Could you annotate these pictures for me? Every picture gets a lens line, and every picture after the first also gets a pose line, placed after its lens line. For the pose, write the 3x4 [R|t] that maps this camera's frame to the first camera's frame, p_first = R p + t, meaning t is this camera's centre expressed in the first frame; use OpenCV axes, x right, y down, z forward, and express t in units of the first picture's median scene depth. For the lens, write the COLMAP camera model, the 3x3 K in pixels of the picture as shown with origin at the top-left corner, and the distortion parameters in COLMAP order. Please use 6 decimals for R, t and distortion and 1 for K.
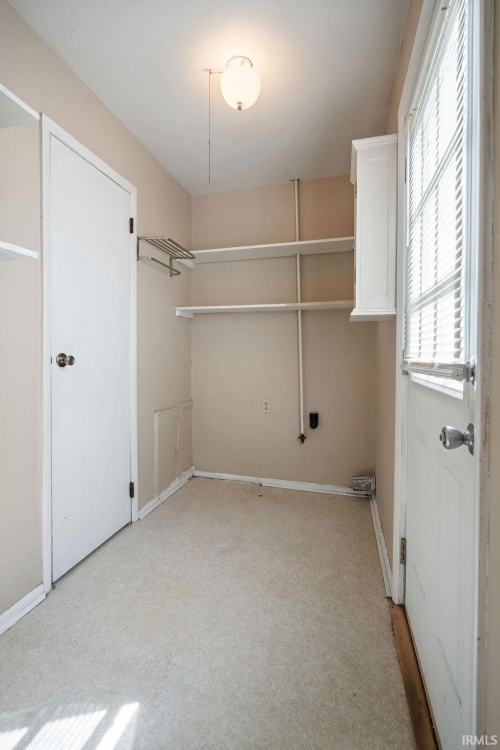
lens RADIAL K [[341.7, 0, 249.6], [0, 341.7, 370.6], [0, 0, 1]] dist [-0.002154, -0.000175]
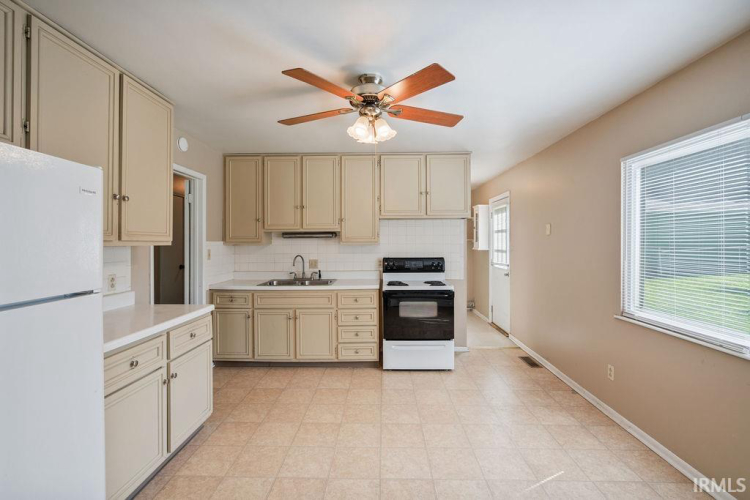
lens RADIAL K [[341.7, 0, 375.3], [0, 341.7, 249.0], [0, 0, 1]] dist [-0.002154, -0.000175]
pose [[0.969307, -0.001862, 0.245848, -2.169855], [0.009434, 0.999517, -0.029626, -0.085986], [-0.245674, 0.031036, 0.968855, -2.998644]]
